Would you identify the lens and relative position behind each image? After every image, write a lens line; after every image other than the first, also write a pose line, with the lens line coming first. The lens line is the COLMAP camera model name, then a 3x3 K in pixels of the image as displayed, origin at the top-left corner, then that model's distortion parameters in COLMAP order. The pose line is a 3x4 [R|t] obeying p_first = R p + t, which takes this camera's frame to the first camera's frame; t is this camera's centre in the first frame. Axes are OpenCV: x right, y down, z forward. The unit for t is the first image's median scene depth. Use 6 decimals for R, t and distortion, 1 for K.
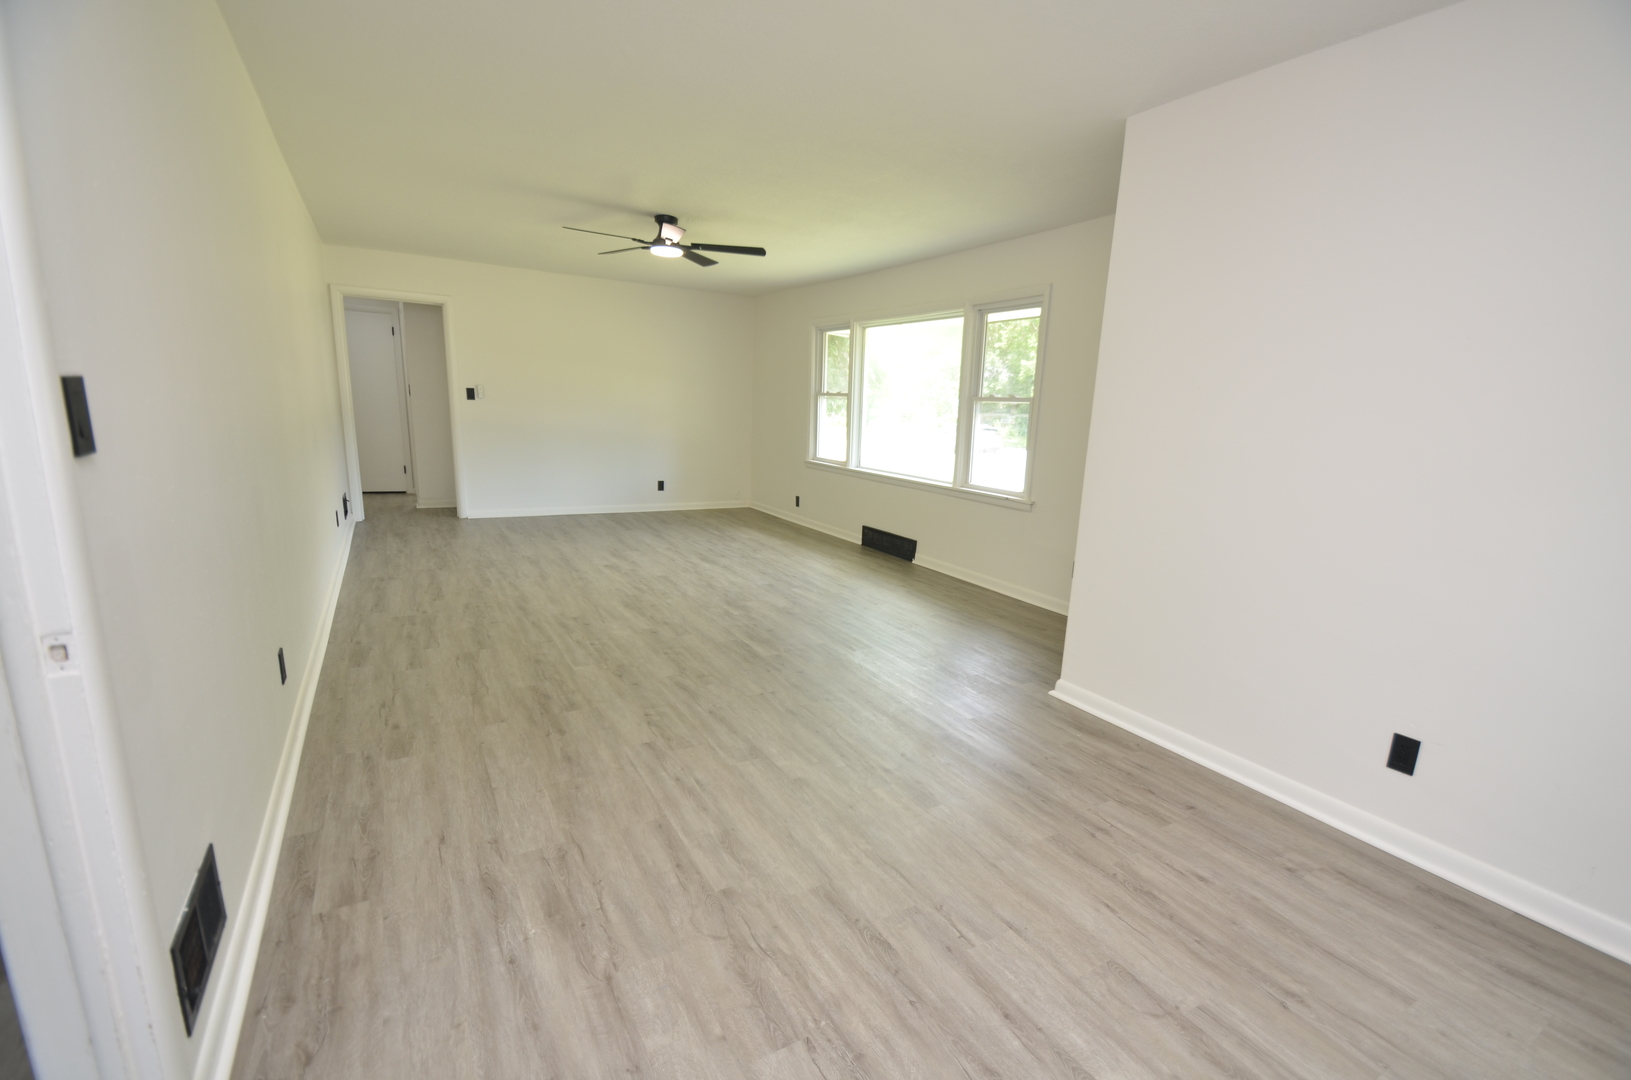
lens RADIAL K [[712.7, 0, 825.0], [0, 712.7, 558.5], [0, 0, 1]] dist [0.035416, -0.022059]
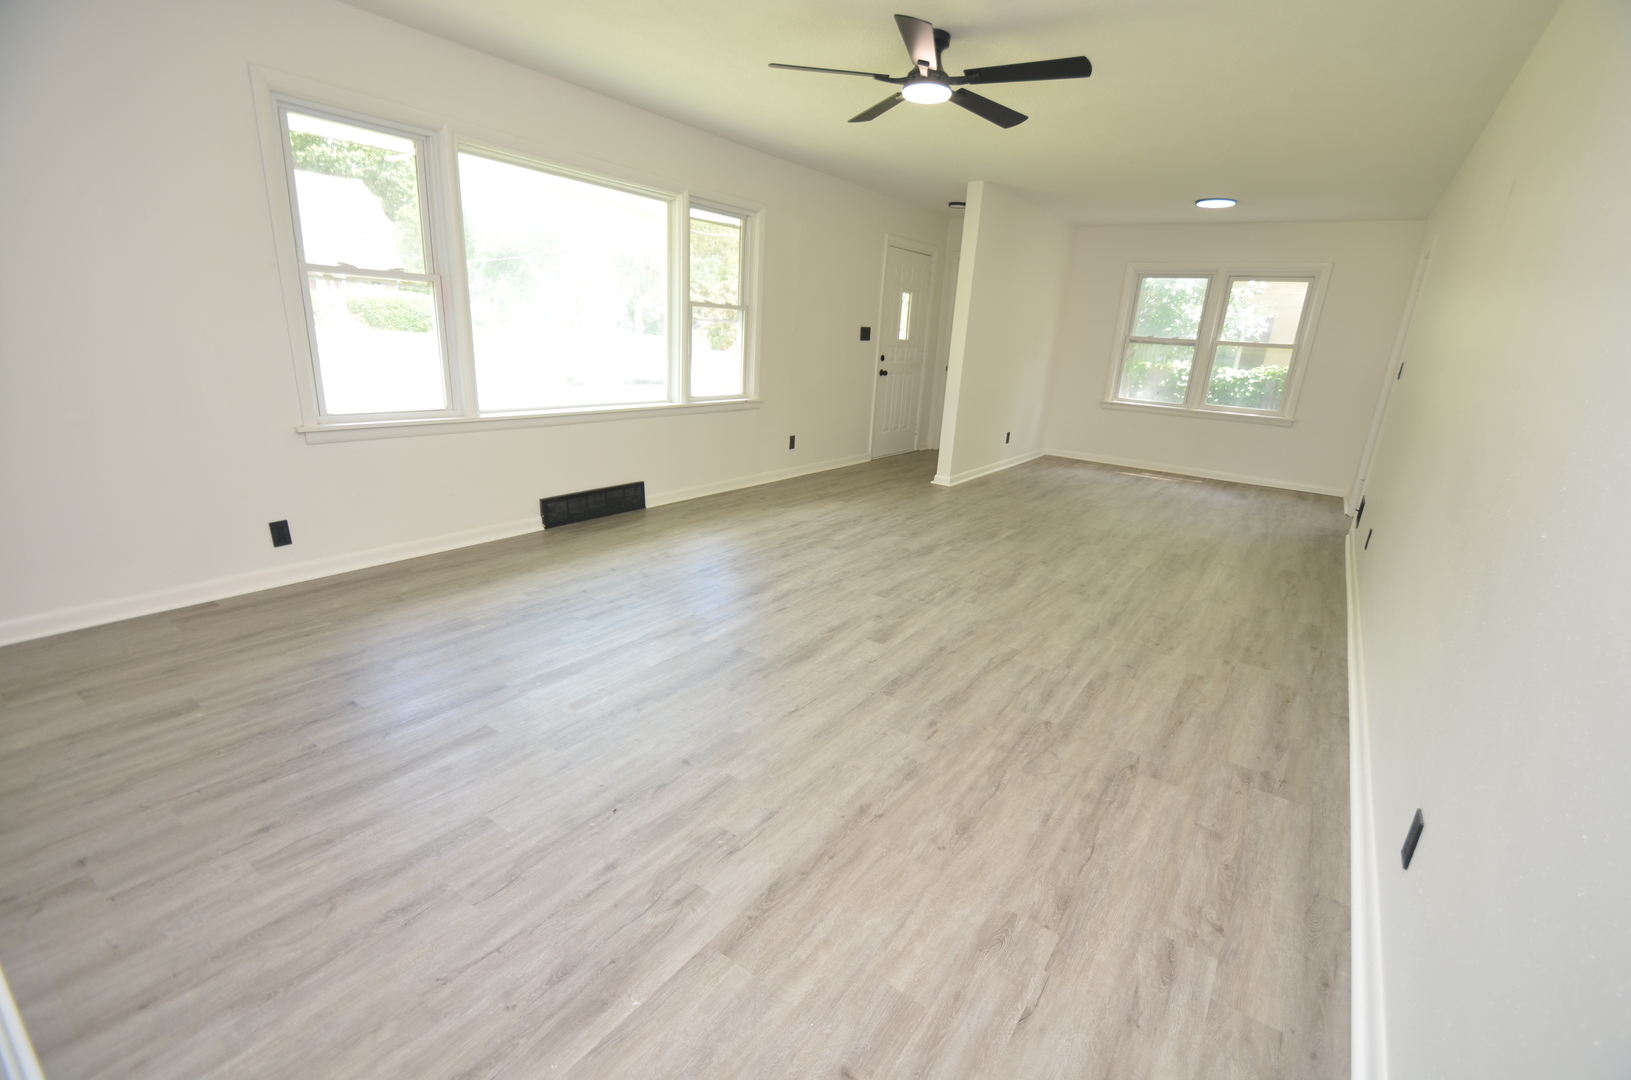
lens RADIAL K [[712.7, 0, 825.0], [0, 712.7, 558.5], [0, 0, 1]] dist [0.035416, -0.022059]
pose [[-0.414186, -0.345655, 0.842005, -0.898264], [0.113367, 0.898290, 0.424526, -0.356277], [-0.903105, 0.271288, -0.332874, 1.468132]]
